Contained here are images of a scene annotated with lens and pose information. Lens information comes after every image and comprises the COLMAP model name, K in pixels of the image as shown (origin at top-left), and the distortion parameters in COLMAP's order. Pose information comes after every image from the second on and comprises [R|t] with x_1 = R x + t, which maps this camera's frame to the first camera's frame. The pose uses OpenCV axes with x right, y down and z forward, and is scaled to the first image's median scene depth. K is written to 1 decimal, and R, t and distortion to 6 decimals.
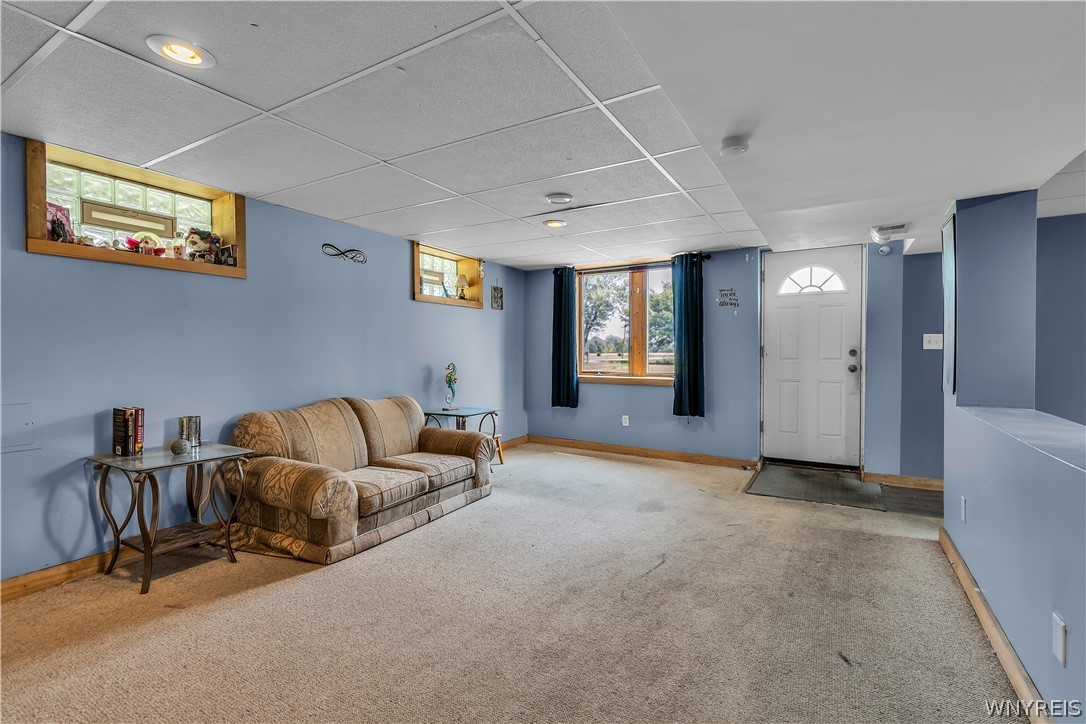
lens RADIAL K [[486.6, 0, 544.1], [0, 486.6, 359.4], [0, 0, 1]] dist [-0.000146, 0.000620]
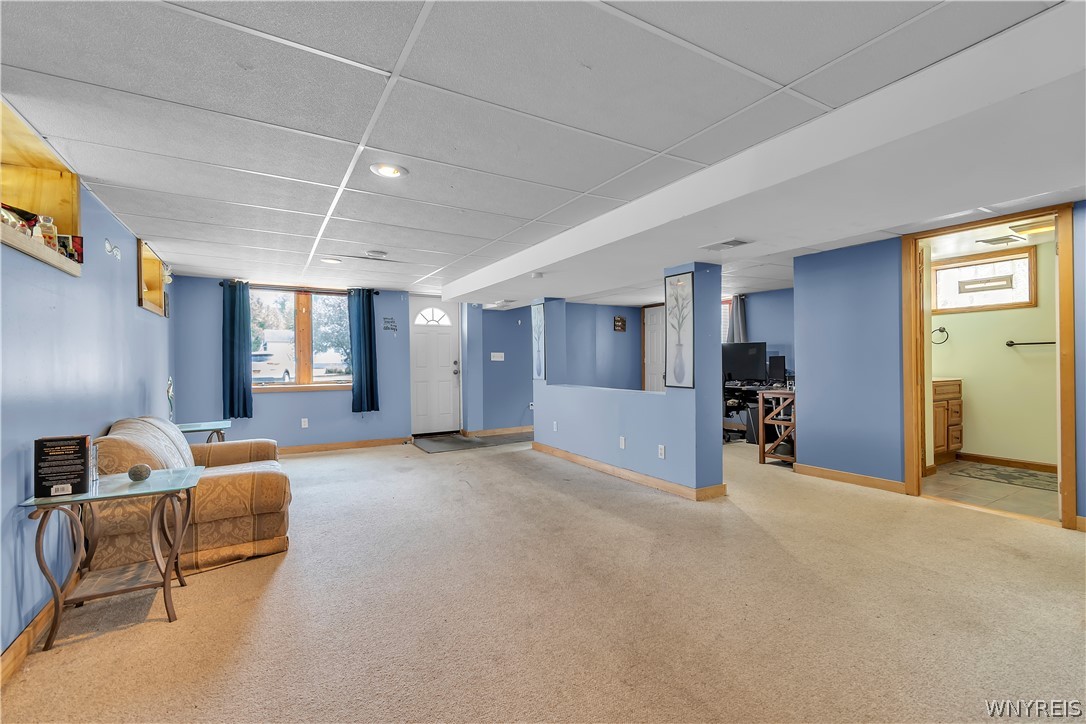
lens RADIAL K [[486.6, 0, 541.5], [0, 486.6, 360.3], [0, 0, 1]] dist [-0.000146, 0.000620]
pose [[0.472507, -0.002559, 0.881323, -0.674232], [0.020599, 0.999755, -0.008141, -0.002454], [-0.881086, 0.022001, 0.472444, -0.047363]]
